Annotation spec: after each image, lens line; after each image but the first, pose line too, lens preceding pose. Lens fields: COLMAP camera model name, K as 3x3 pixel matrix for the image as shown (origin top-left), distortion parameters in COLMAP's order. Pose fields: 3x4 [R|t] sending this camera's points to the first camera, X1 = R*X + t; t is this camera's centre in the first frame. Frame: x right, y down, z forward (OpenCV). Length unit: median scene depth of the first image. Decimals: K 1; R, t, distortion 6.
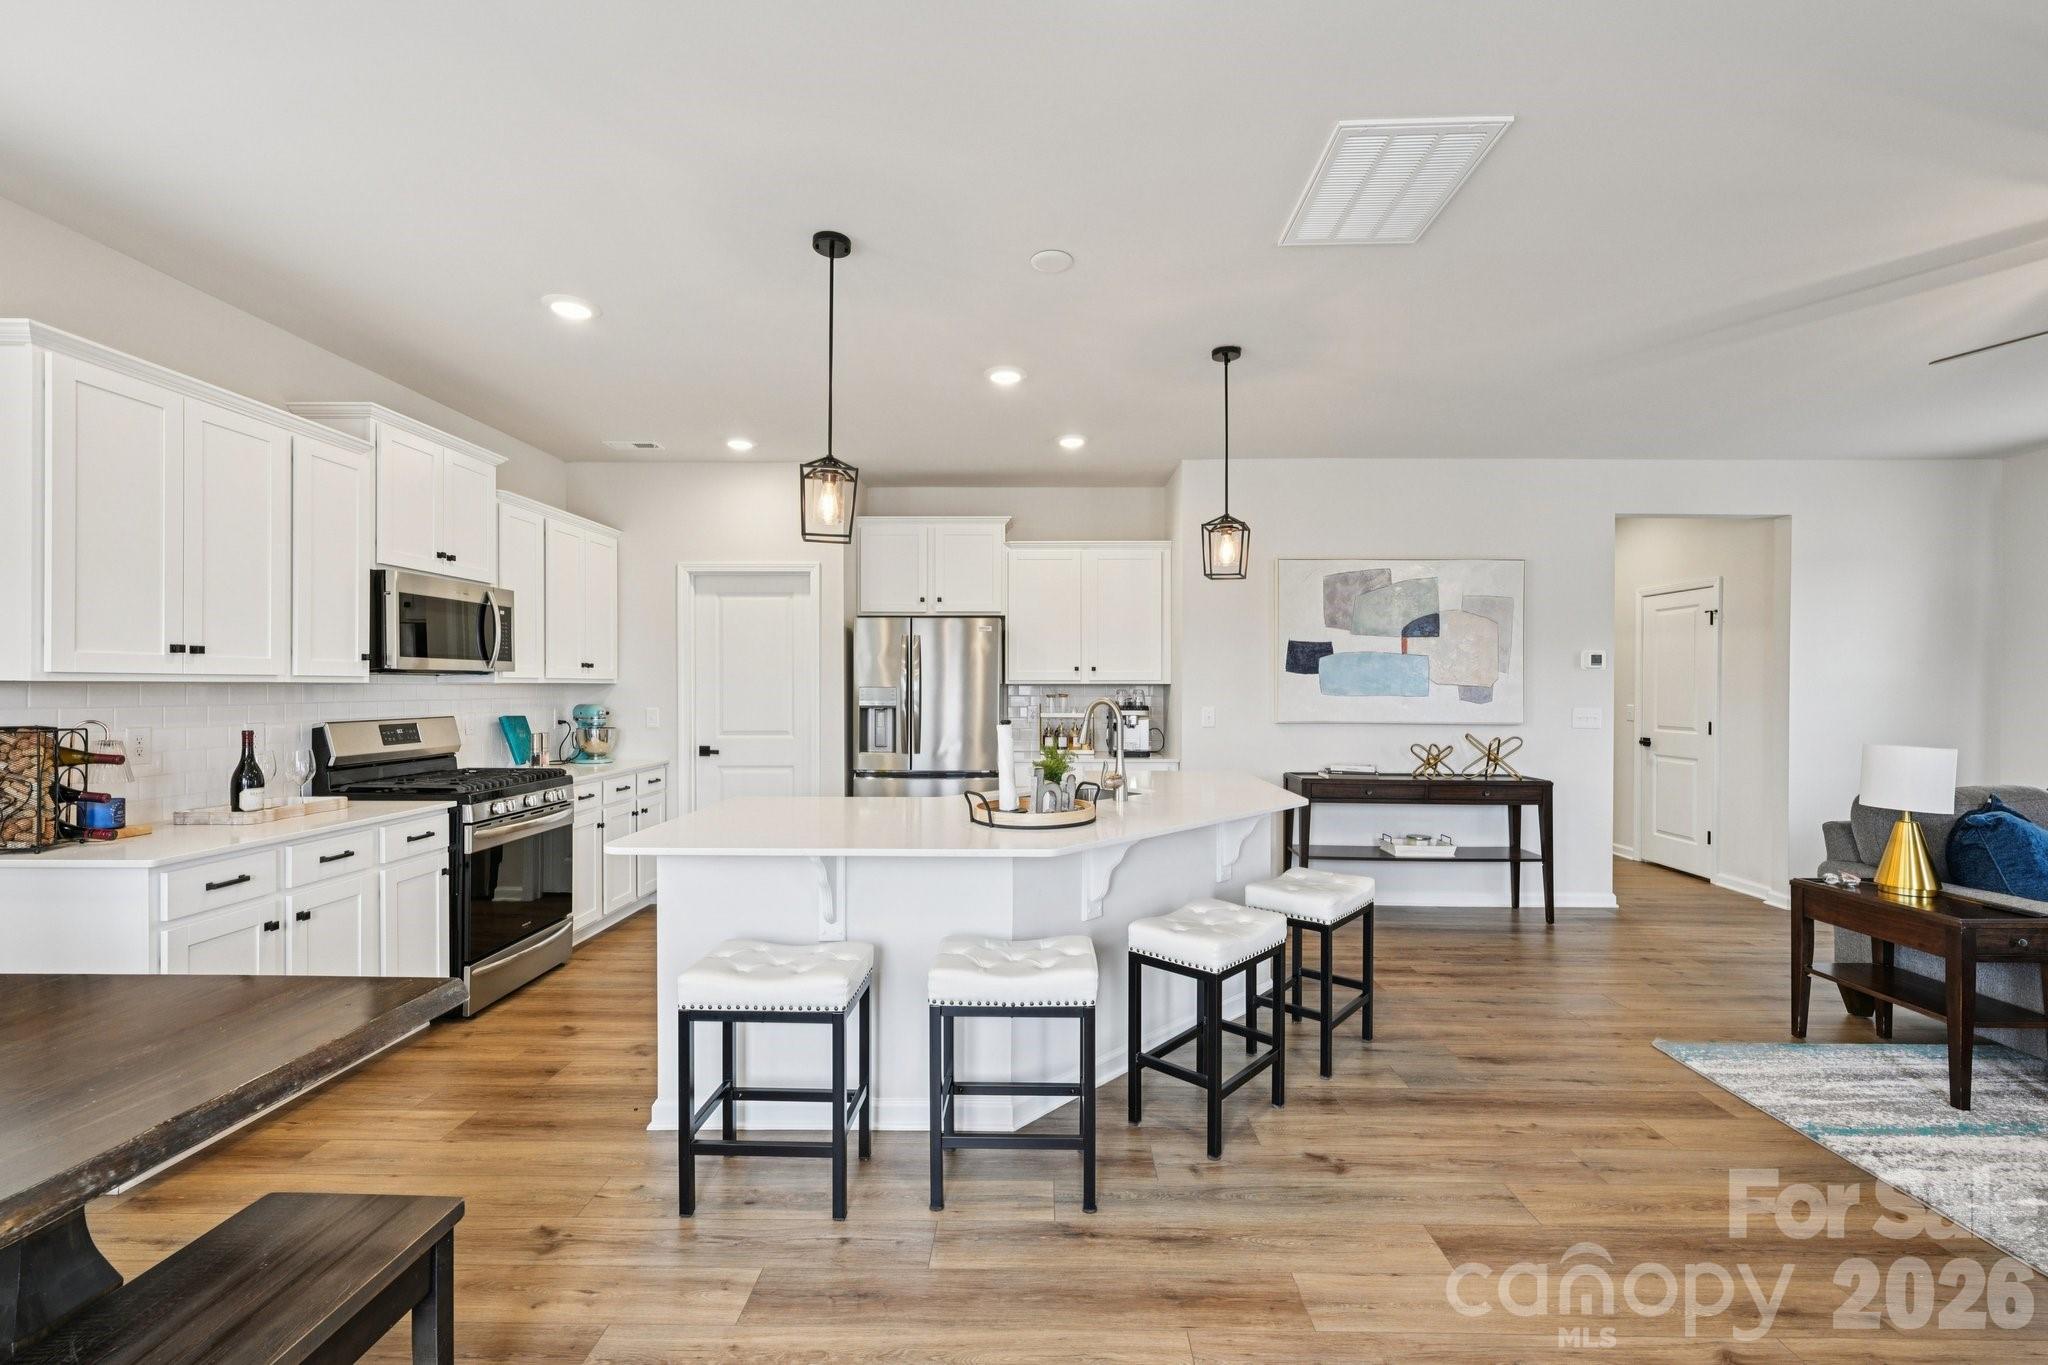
lens RADIAL K [[867.5, 0, 1027.4], [0, 867.5, 687.5], [0, 0, 1]] dist [-0.000093, 0.000012]
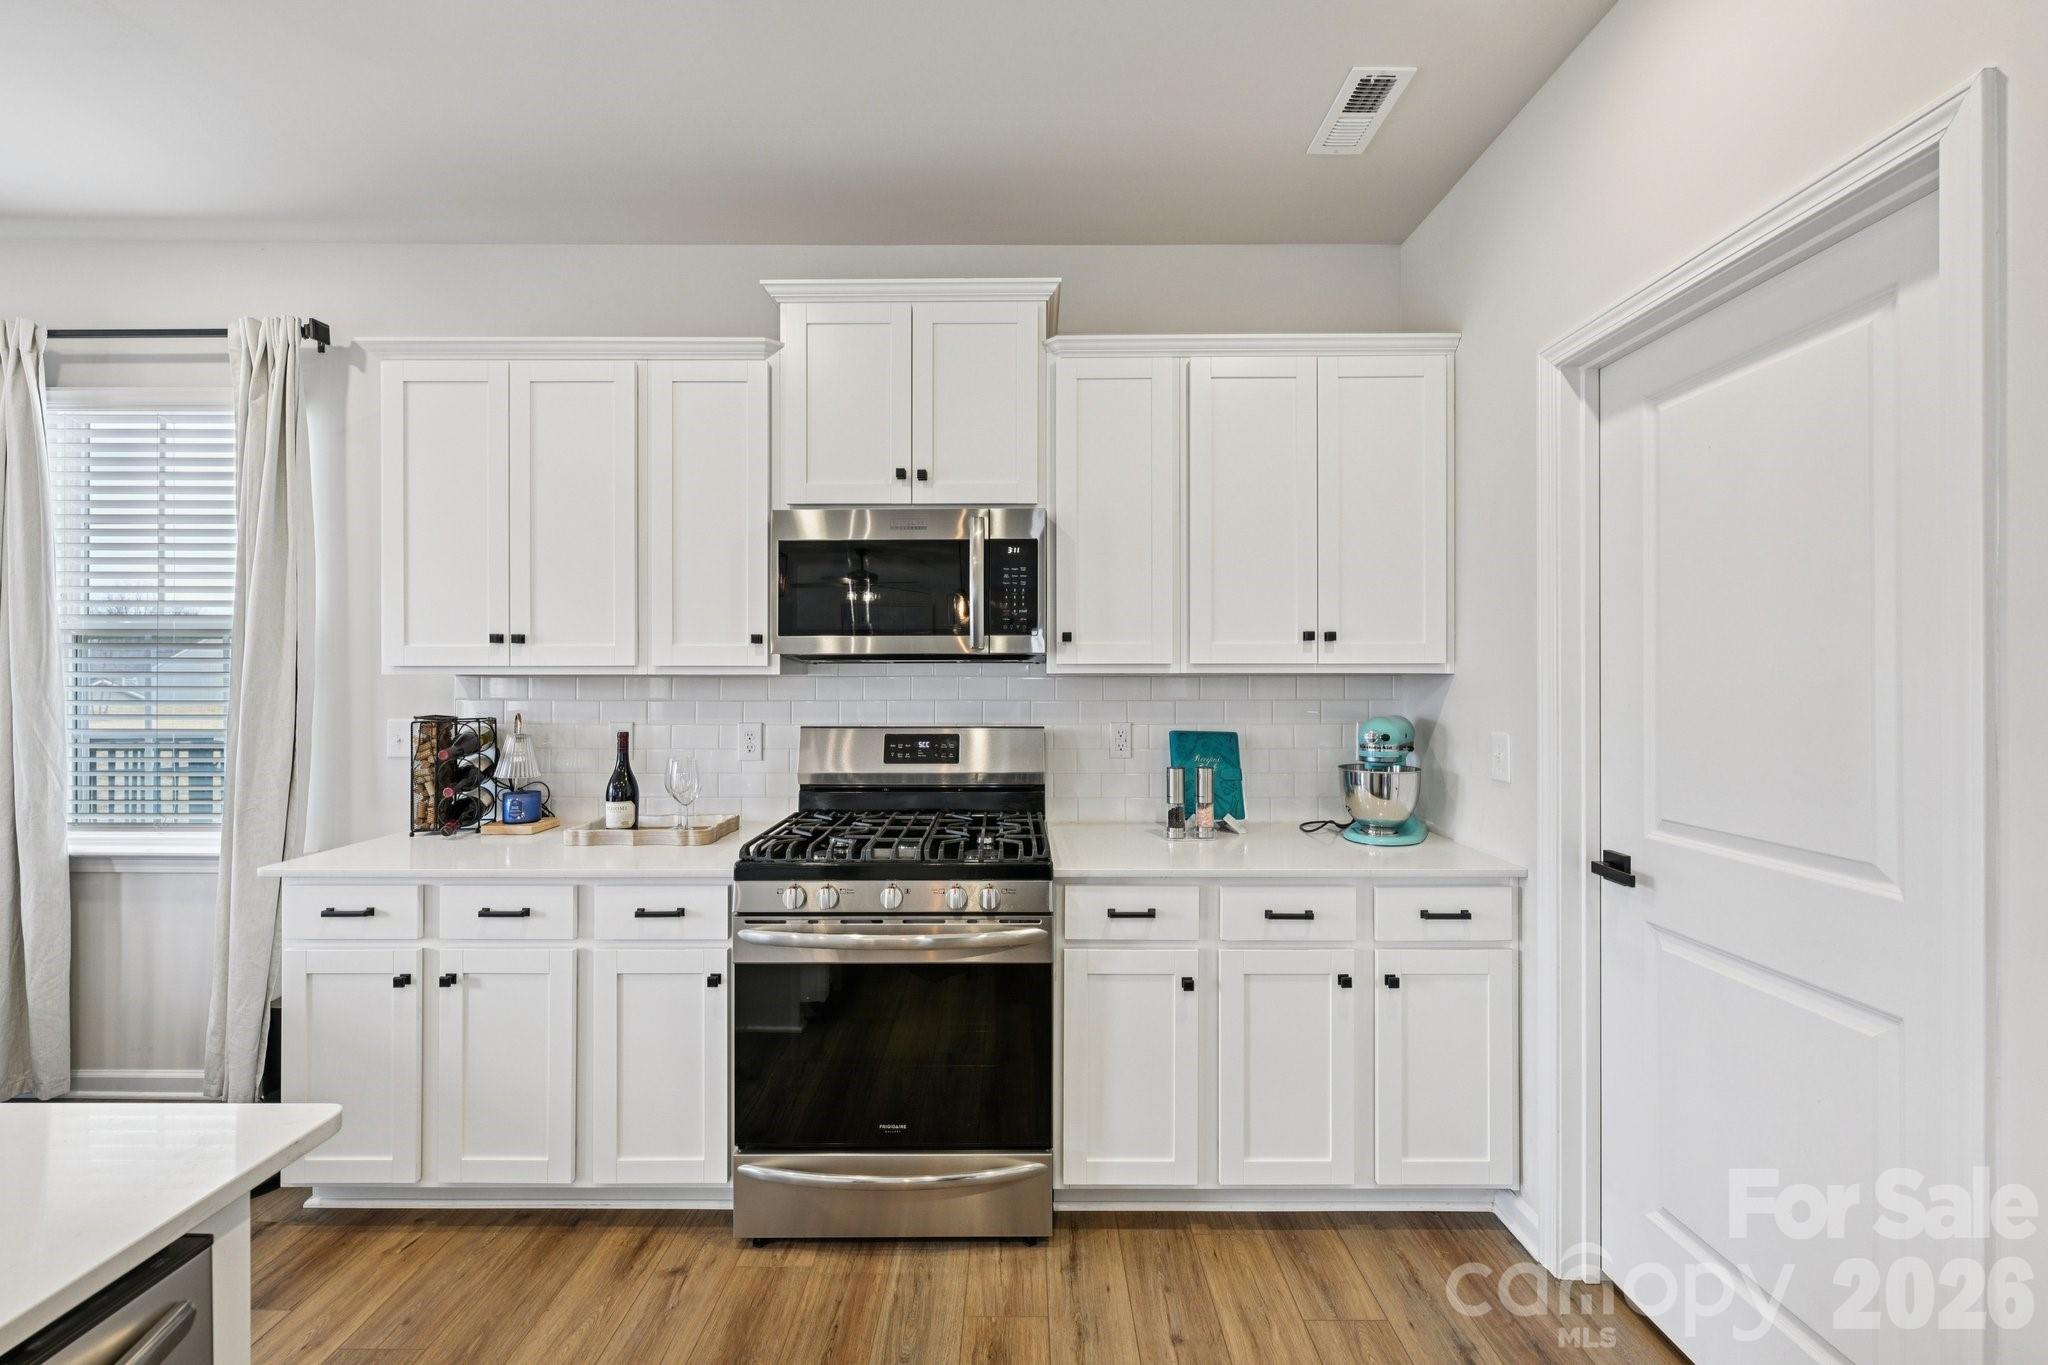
lens RADIAL K [[810.1, 0, 1023.0], [0, 810.1, 675.4], [0, 0, 1]] dist [-0.001399, -0.000036]
pose [[0.025246, -0.002373, -0.999678, -0.079604], [-0.000665, 0.999997, -0.002391, -0.003179], [0.999681, 0.000725, 0.025245, 1.080420]]
